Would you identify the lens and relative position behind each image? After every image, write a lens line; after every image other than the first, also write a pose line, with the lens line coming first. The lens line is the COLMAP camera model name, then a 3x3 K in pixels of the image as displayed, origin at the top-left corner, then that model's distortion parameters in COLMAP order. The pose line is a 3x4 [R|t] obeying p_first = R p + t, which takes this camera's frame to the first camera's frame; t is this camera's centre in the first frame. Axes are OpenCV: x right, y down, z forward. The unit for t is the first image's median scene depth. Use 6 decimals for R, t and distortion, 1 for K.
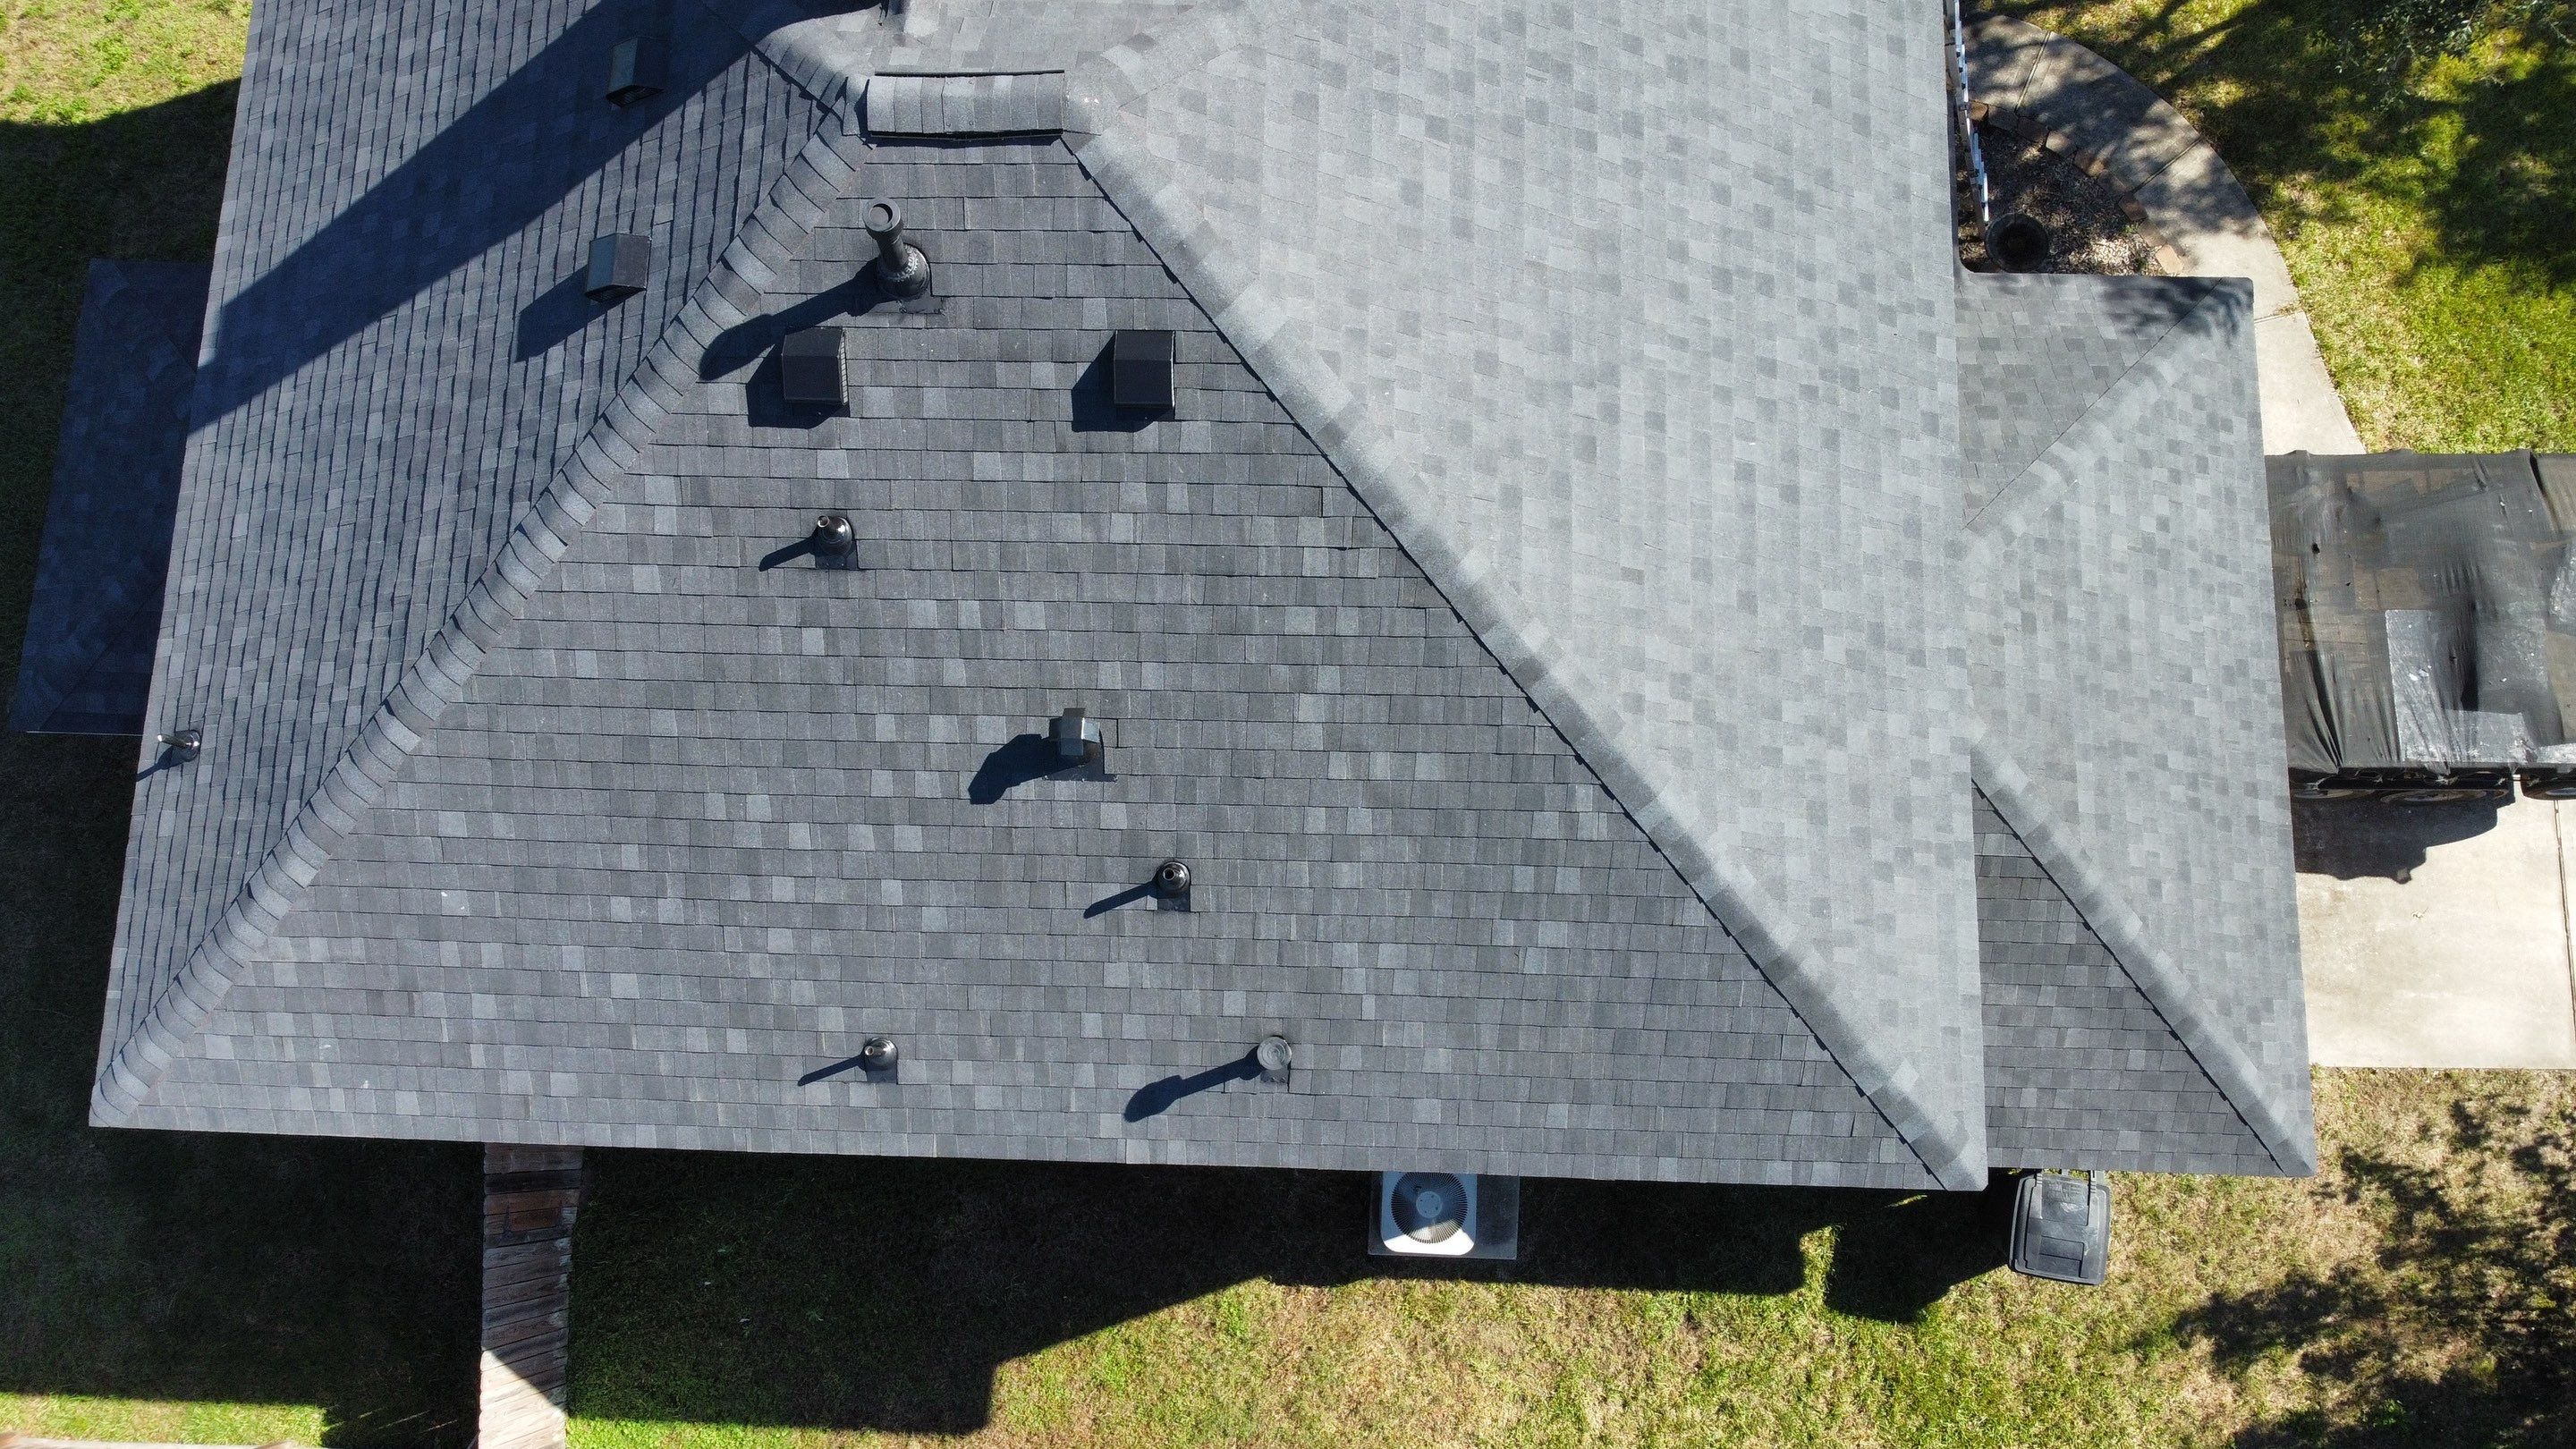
lens RADIAL K [[1958.5, 0, 1286.4], [0, 1958.5, 737.5], [0, 0, 1]] dist [0.003959, -0.008249]
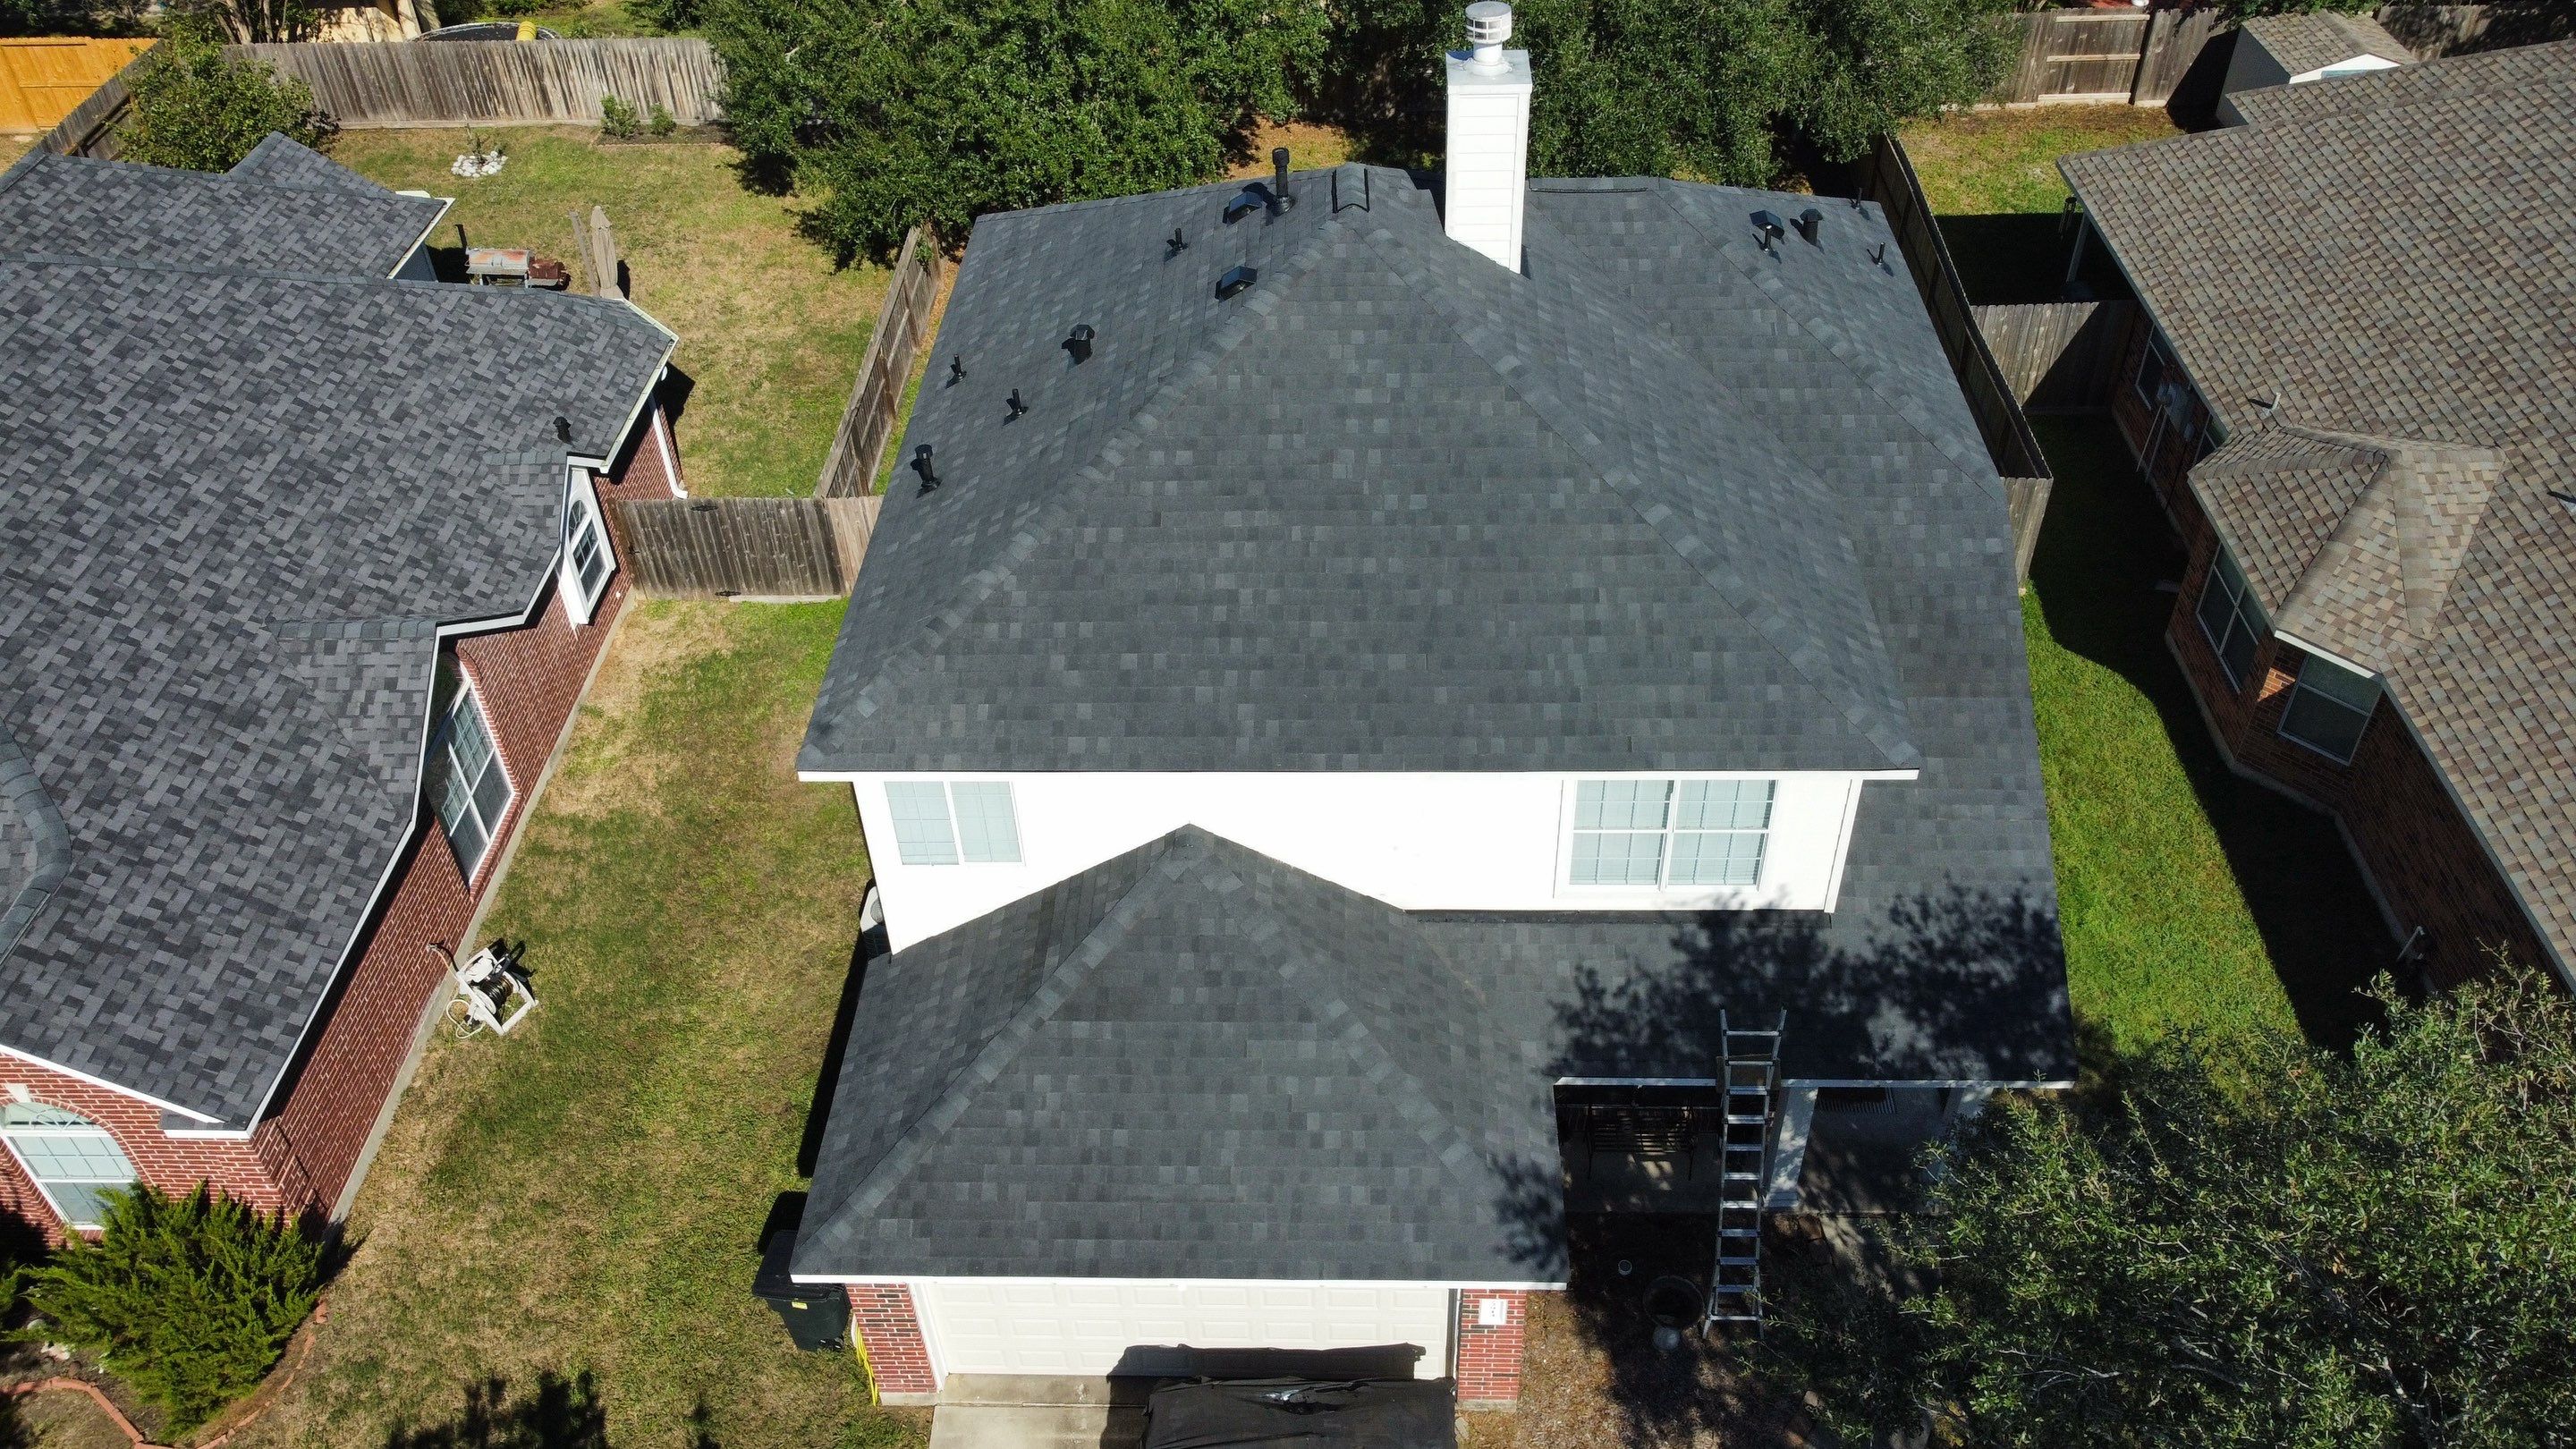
lens RADIAL K [[1958.5, 0, 1271.3], [0, 1958.5, 720.8], [0, 0, 1]] dist [0.003959, -0.008249]
pose [[-0.003514, 0.676681, -0.736268, 1.530732], [-0.974156, 0.163970, 0.155348, -0.410240], [0.225847, 0.717786, 0.658617, 0.006915]]
